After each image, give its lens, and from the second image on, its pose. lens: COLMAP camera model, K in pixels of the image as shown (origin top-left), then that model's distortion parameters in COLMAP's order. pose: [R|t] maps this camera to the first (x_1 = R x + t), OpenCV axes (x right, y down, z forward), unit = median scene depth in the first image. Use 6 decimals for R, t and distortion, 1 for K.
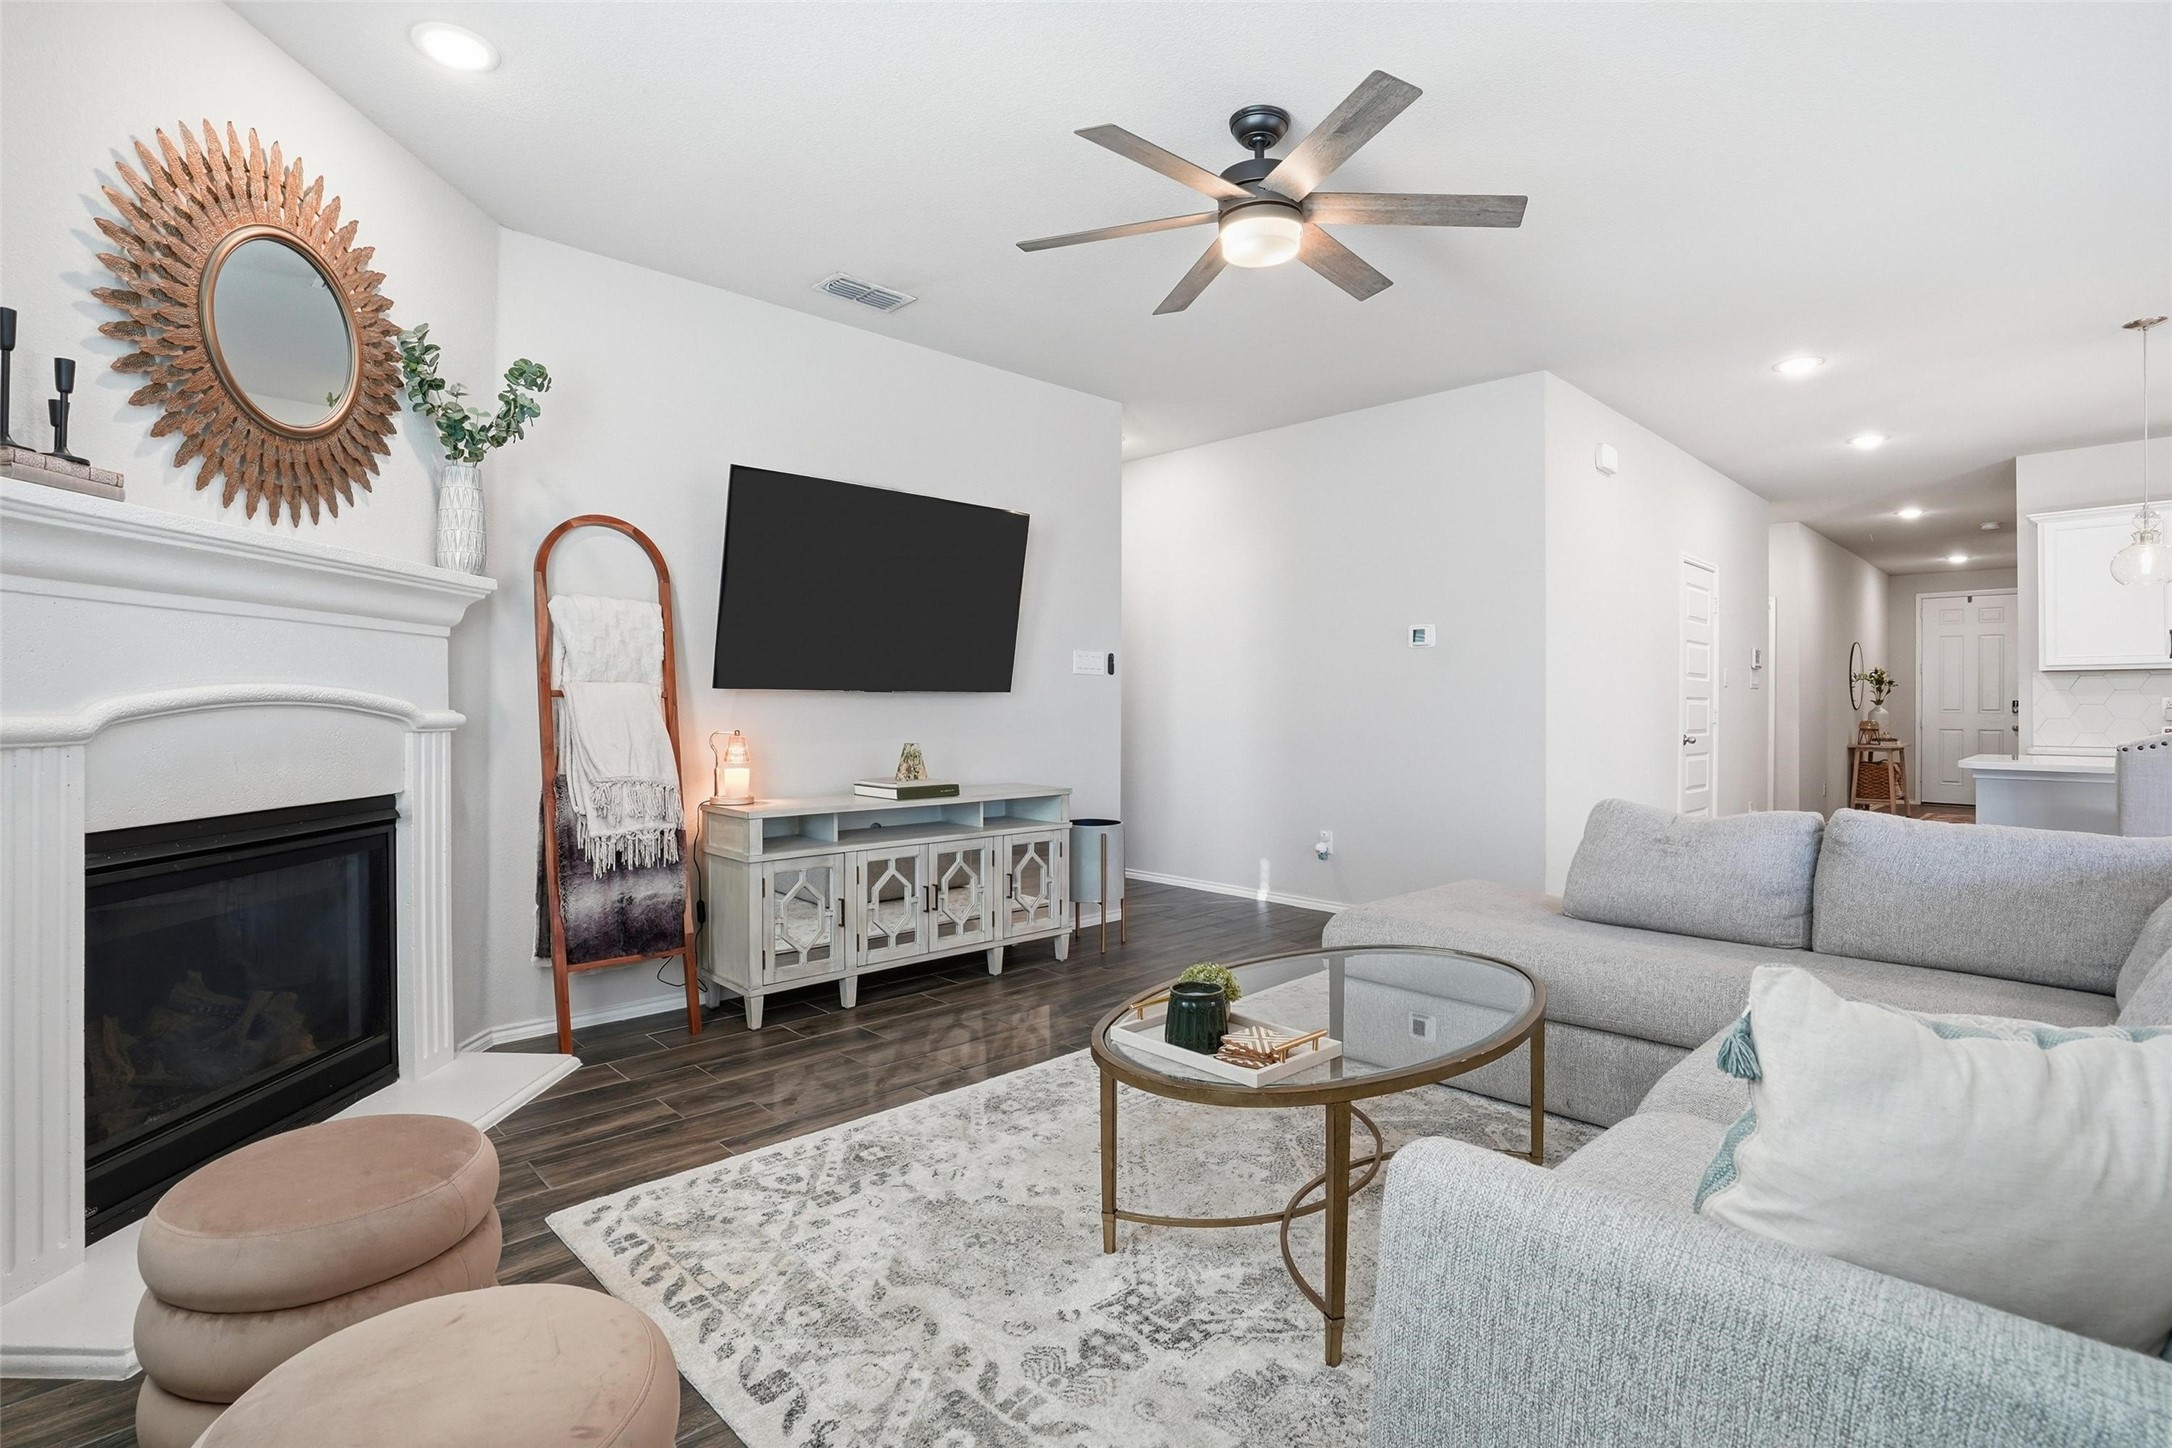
lens RADIAL K [[1023.4, 0, 1071.7], [0, 1023.4, 702.0], [0, 0, 1]] dist [-0.045141, 0.016363]
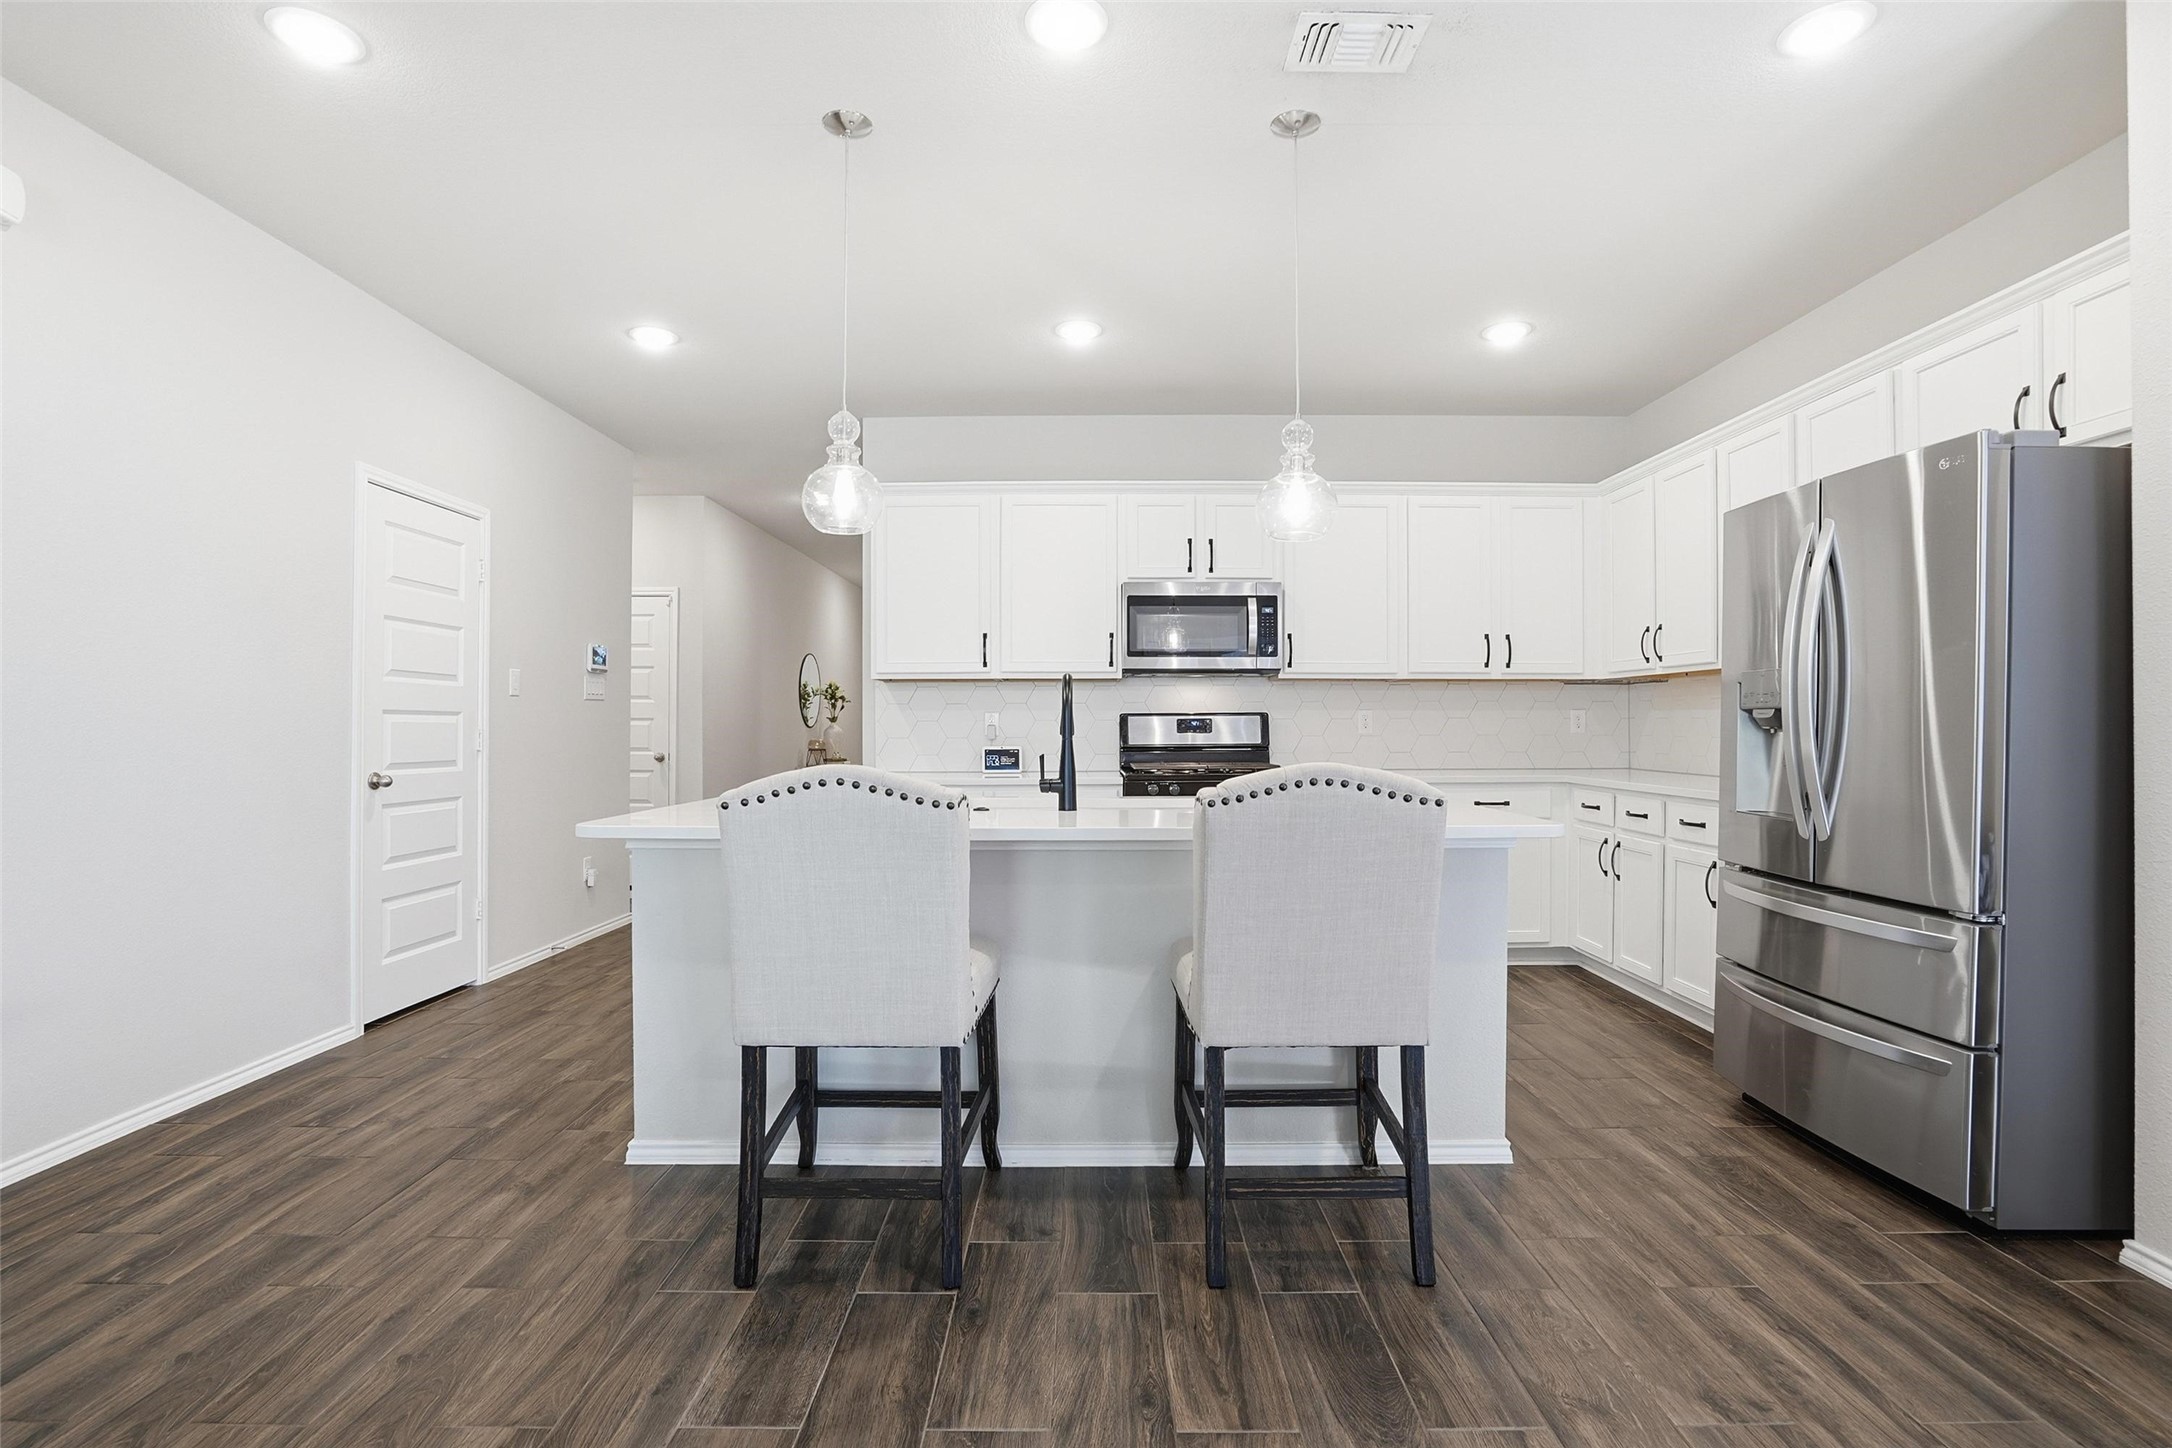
lens RADIAL K [[1023.4, 0, 1077.4], [0, 1023.4, 724.1], [0, 0, 1]] dist [-0.045141, 0.016363]
pose [[0.700580, -0.002083, 0.713571, 0.467277], [-0.001550, 0.999989, 0.004441, -0.000069], [-0.713572, -0.004217, 0.700569, 0.274628]]
